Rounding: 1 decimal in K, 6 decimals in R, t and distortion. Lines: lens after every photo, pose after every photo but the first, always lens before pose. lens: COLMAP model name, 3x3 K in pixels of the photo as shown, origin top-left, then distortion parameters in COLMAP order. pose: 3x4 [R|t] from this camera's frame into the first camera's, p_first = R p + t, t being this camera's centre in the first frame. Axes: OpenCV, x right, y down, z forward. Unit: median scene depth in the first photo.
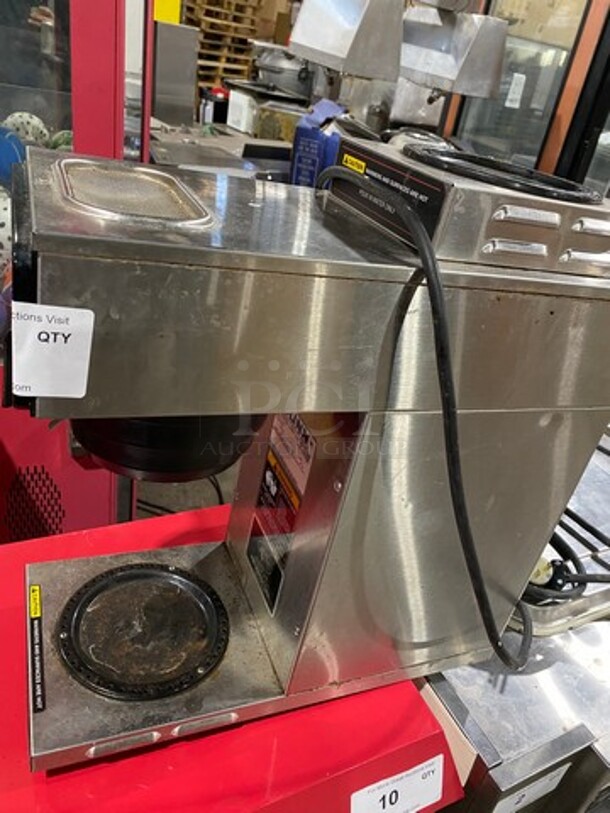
lens RADIAL K [[622.9, 0, 307.7], [0, 622.9, 396.6], [0, 0, 1]] dist [-0.003367, 0.000706]
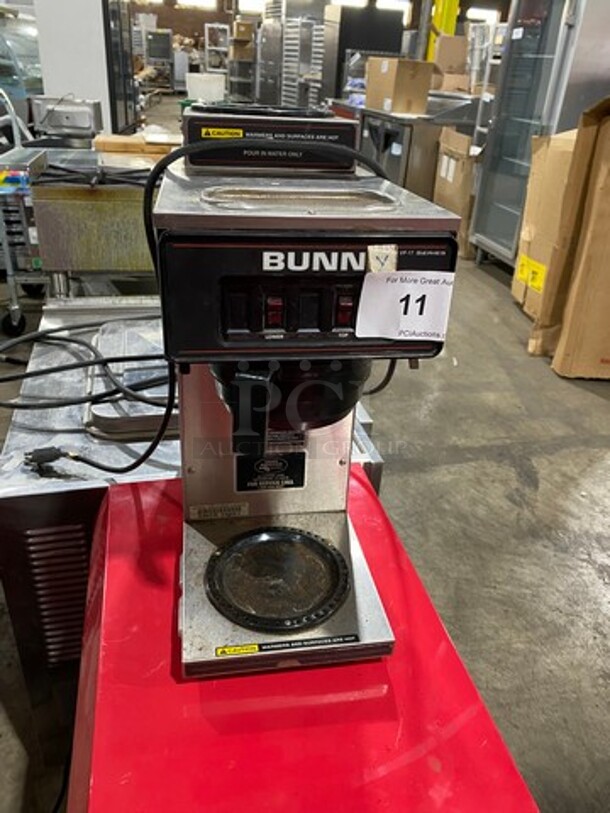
lens RADIAL K [[622.9, 0, 307.7], [0, 622.9, 396.6], [0, 0, 1]] dist [-0.003367, 0.000706]
pose [[0.230887, -0.591283, 0.772706, -1.167944], [0.459245, 0.766361, 0.449204, -0.462234], [-0.857779, 0.251146, 0.448487, 0.449694]]
